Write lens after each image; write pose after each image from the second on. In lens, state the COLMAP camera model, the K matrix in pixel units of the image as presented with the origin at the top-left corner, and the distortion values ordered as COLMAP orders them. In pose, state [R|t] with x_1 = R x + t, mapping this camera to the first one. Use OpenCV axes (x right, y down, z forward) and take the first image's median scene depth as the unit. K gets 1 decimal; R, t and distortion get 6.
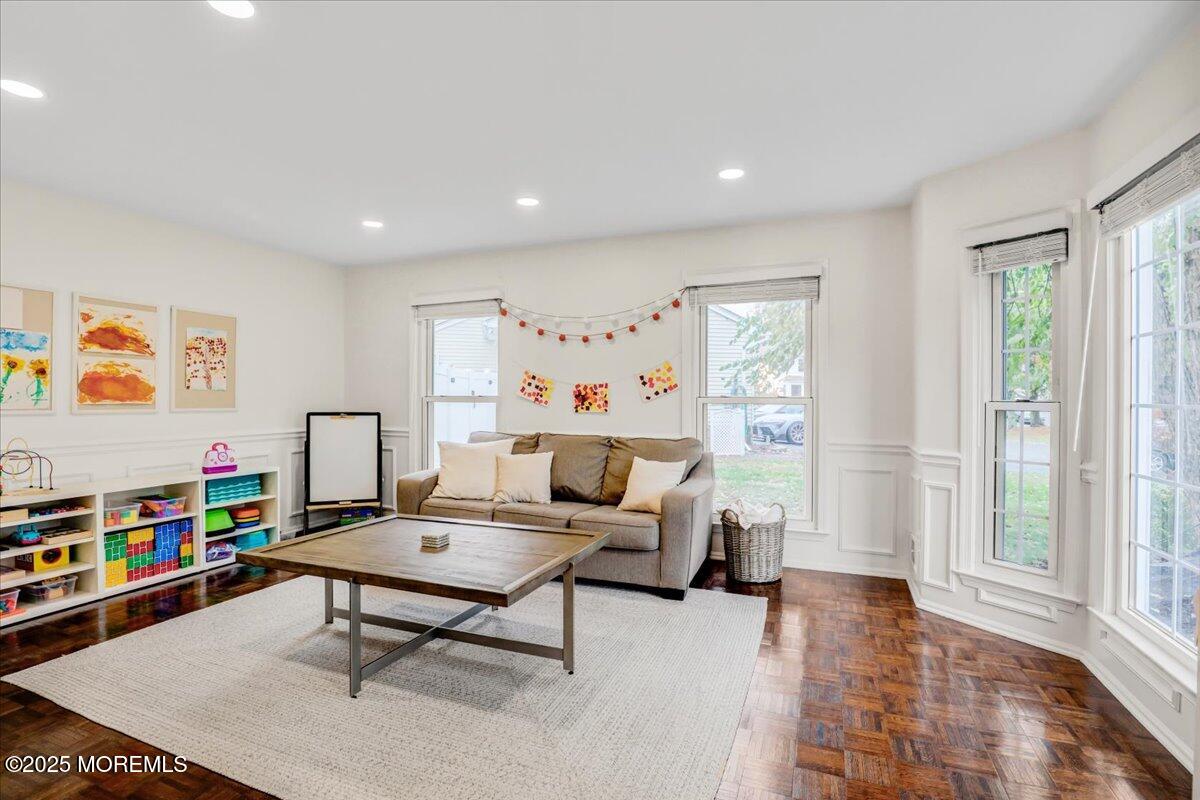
lens RADIAL K [[551.6, 0, 605.3], [0, 551.6, 397.8], [0, 0, 1]] dist [0.000936, -0.000097]
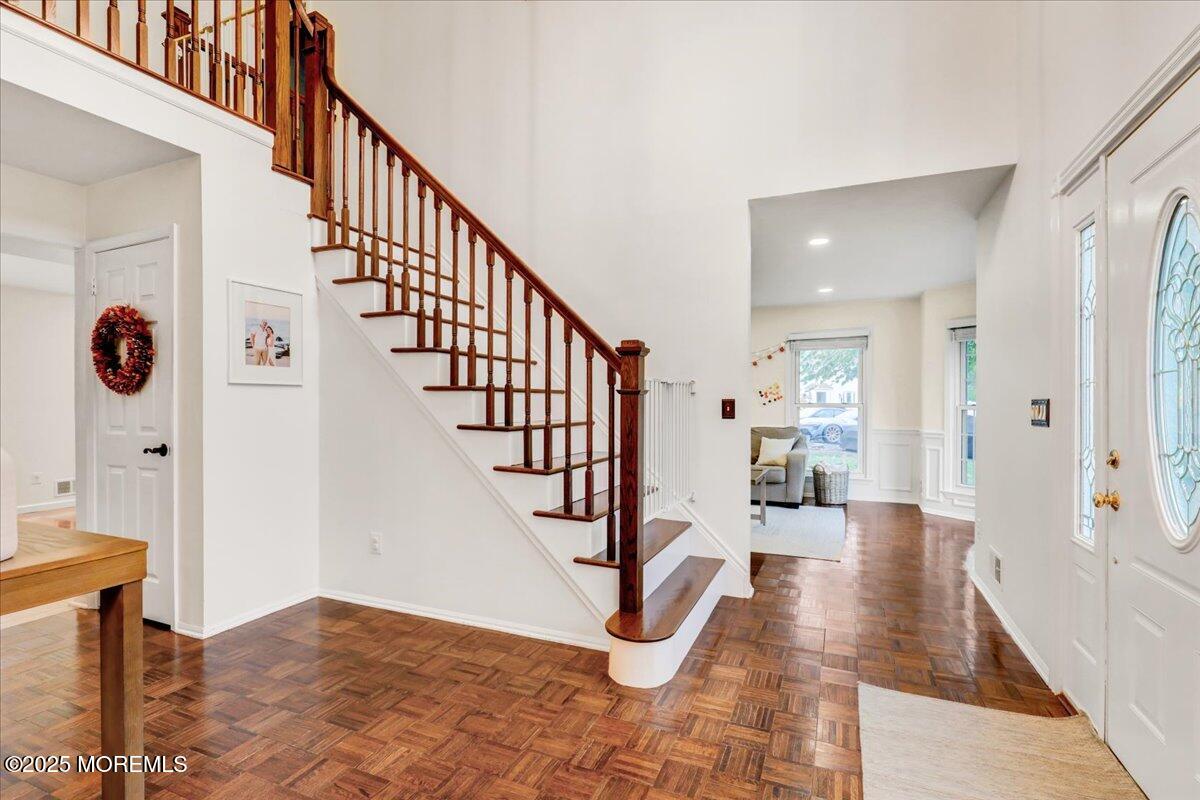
lens RADIAL K [[551.6, 0, 594.5], [0, 551.6, 405.1], [0, 0, 1]] dist [0.000936, -0.000097]
pose [[0.999144, 0.000551, -0.041373, -0.441037], [-0.000519, 1.000000, 0.000767, 0.003072], [0.041373, -0.000745, 0.999143, -0.857420]]
